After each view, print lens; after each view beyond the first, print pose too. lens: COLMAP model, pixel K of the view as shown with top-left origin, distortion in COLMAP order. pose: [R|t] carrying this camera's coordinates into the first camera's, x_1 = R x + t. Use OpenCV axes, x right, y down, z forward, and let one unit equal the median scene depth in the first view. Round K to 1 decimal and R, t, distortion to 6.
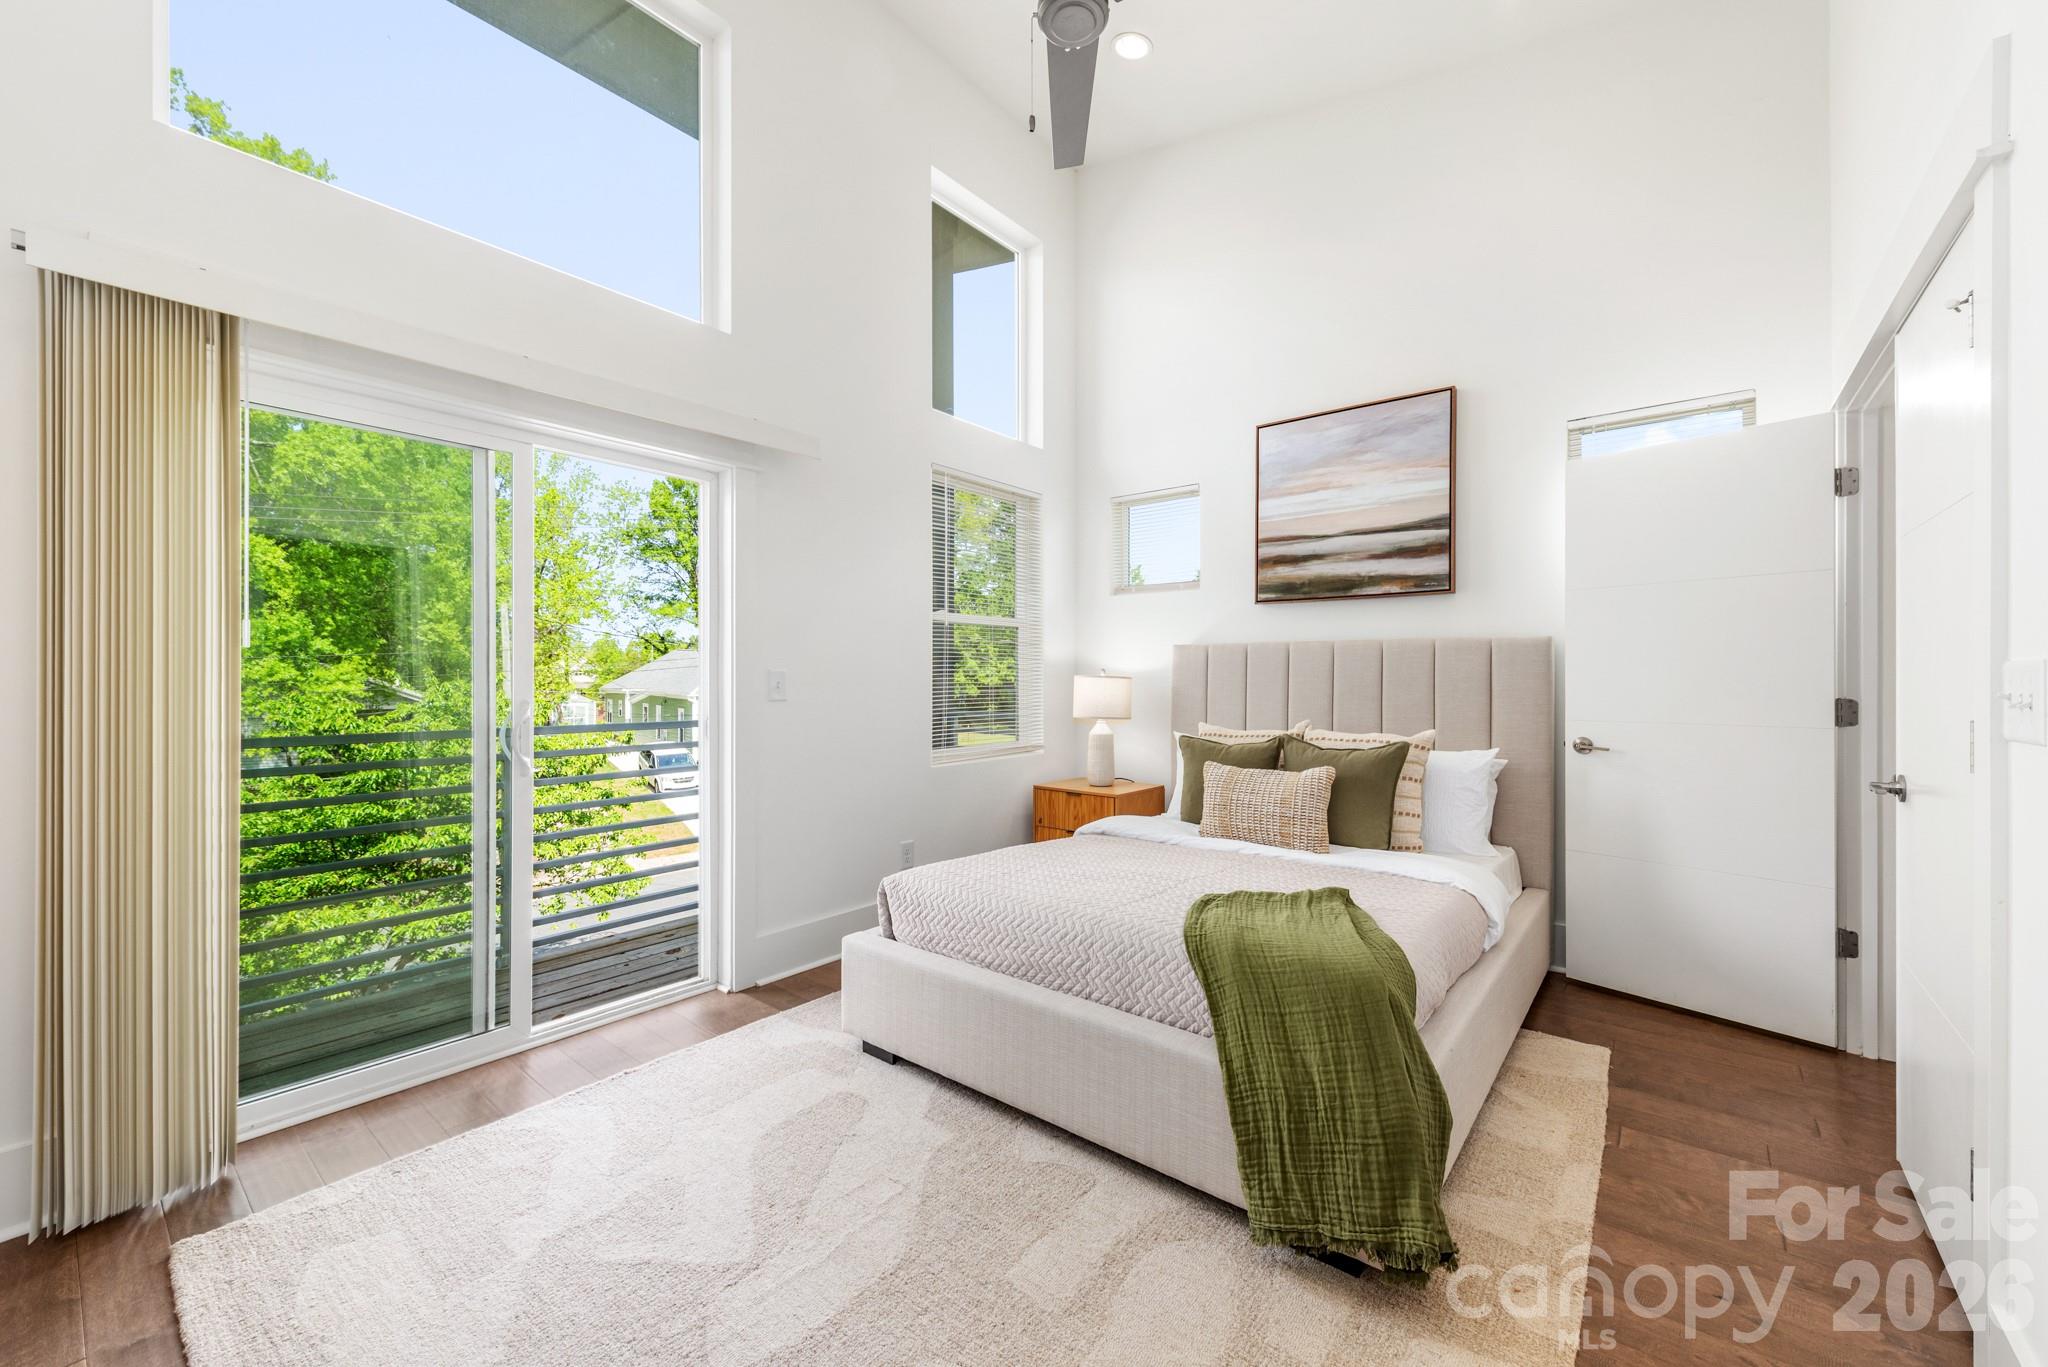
lens RADIAL K [[800.9, 0, 1036.9], [0, 800.9, 679.3], [0, 0, 1]] dist [0.009695, -0.002834]
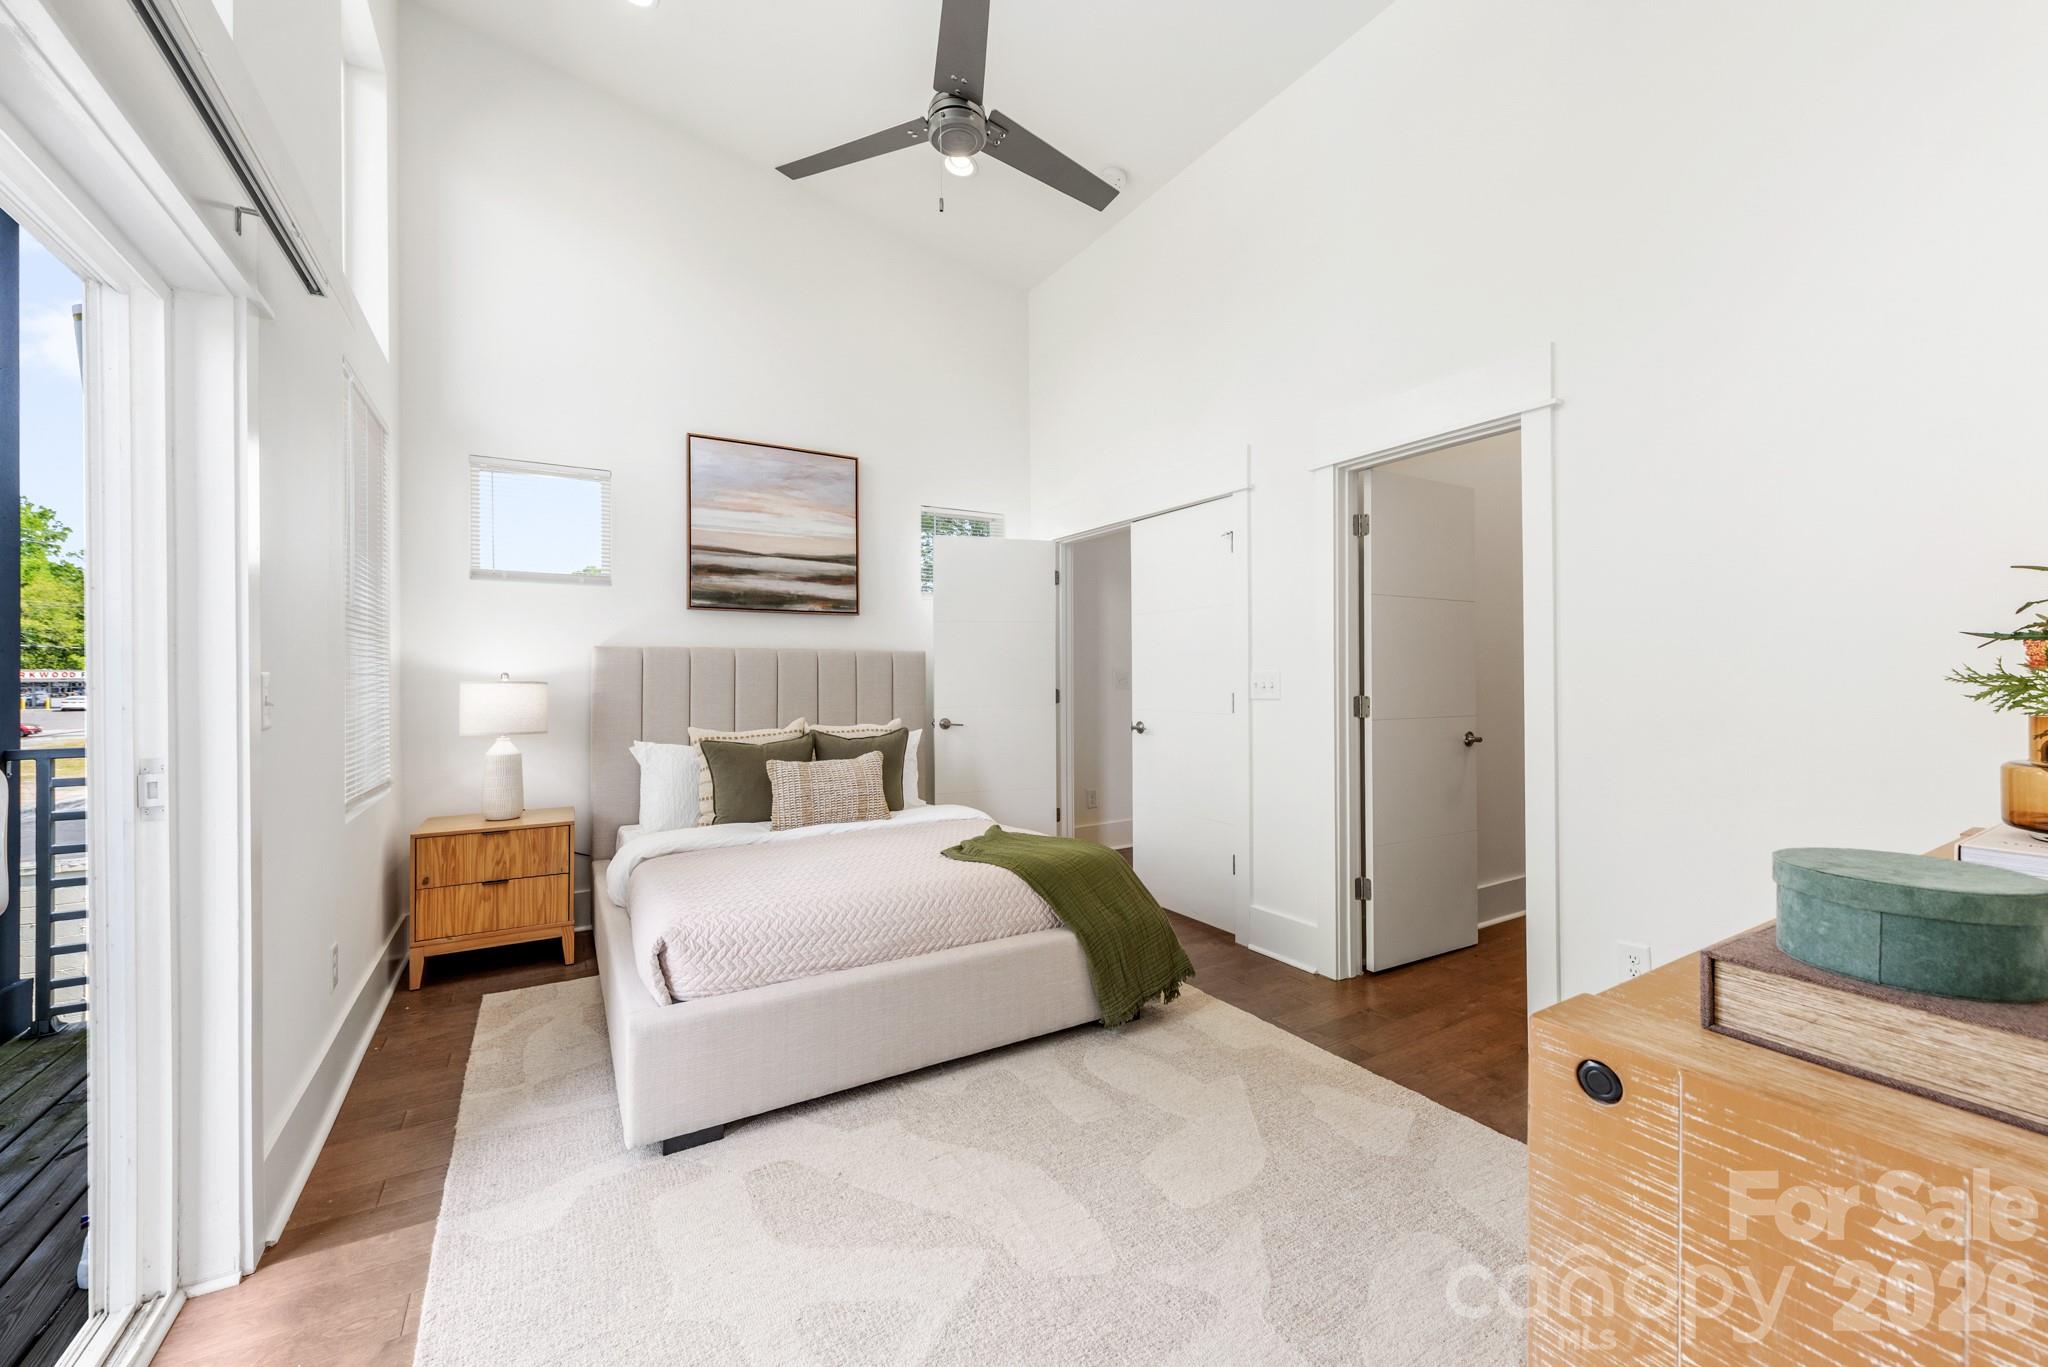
lens RADIAL K [[800.9, 0, 1041.3], [0, 800.9, 676.6], [0, 0, 1]] dist [0.009695, -0.002834]
pose [[0.345022, -0.002047, 0.938593, -0.587752], [0.012165, 0.999923, -0.002291, -0.001159], [-0.938516, 0.012208, 0.345020, 0.263716]]
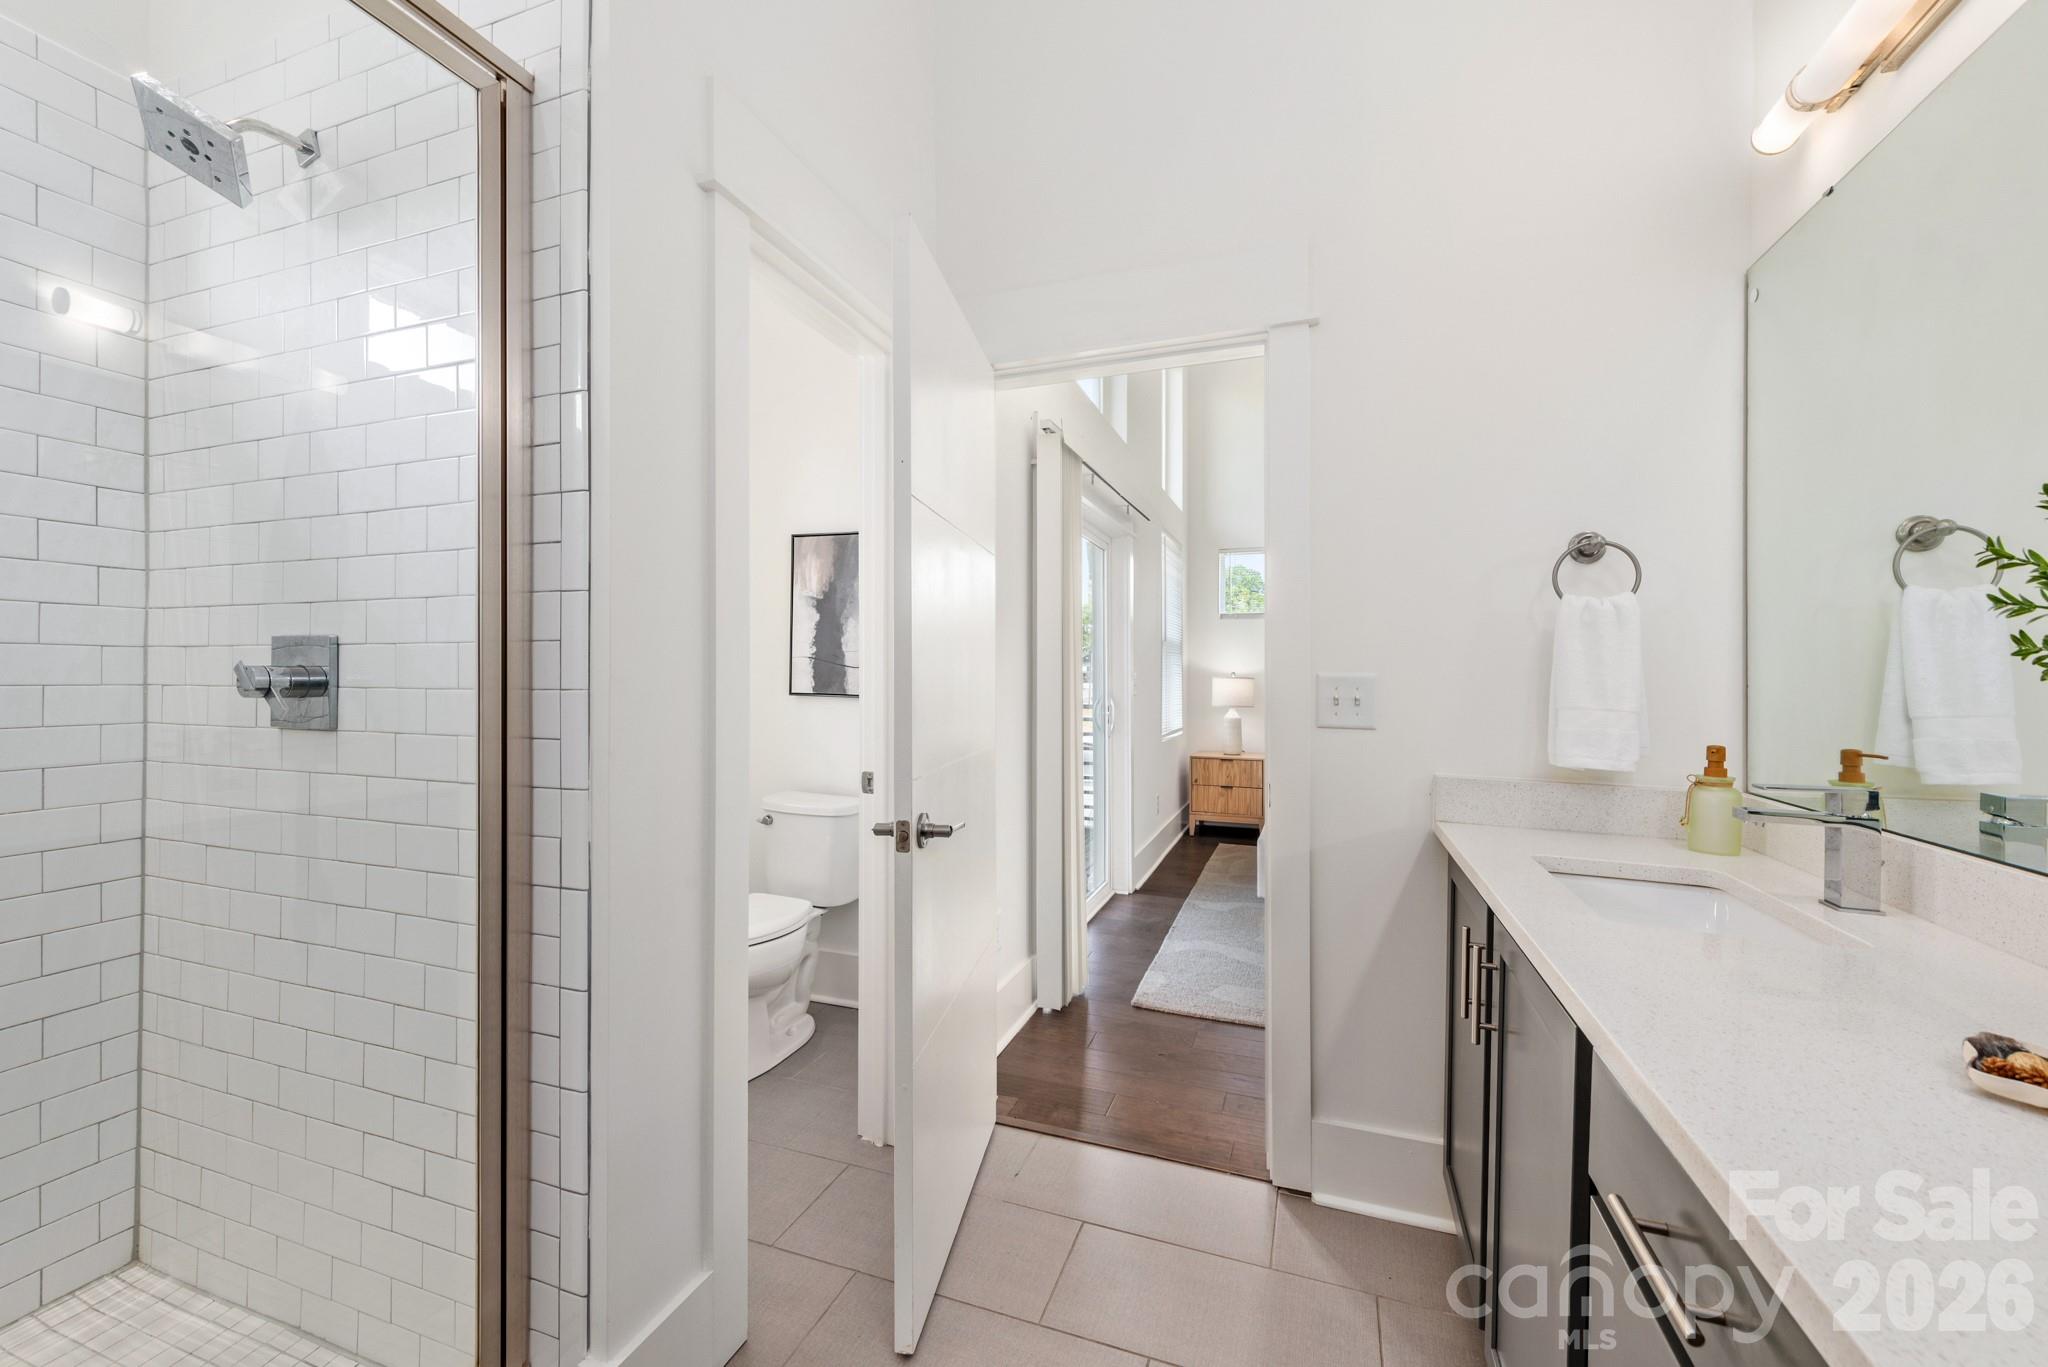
lens RADIAL K [[800.9, 0, 1030.9], [0, 800.9, 675.5], [0, 0, 1]] dist [0.009695, -0.002834]
pose [[0.948694, 0.000156, 0.316194, -0.856484], [-0.000583, 0.999999, 0.001257, -0.010402], [-0.316194, -0.001377, 0.948694, -0.287037]]
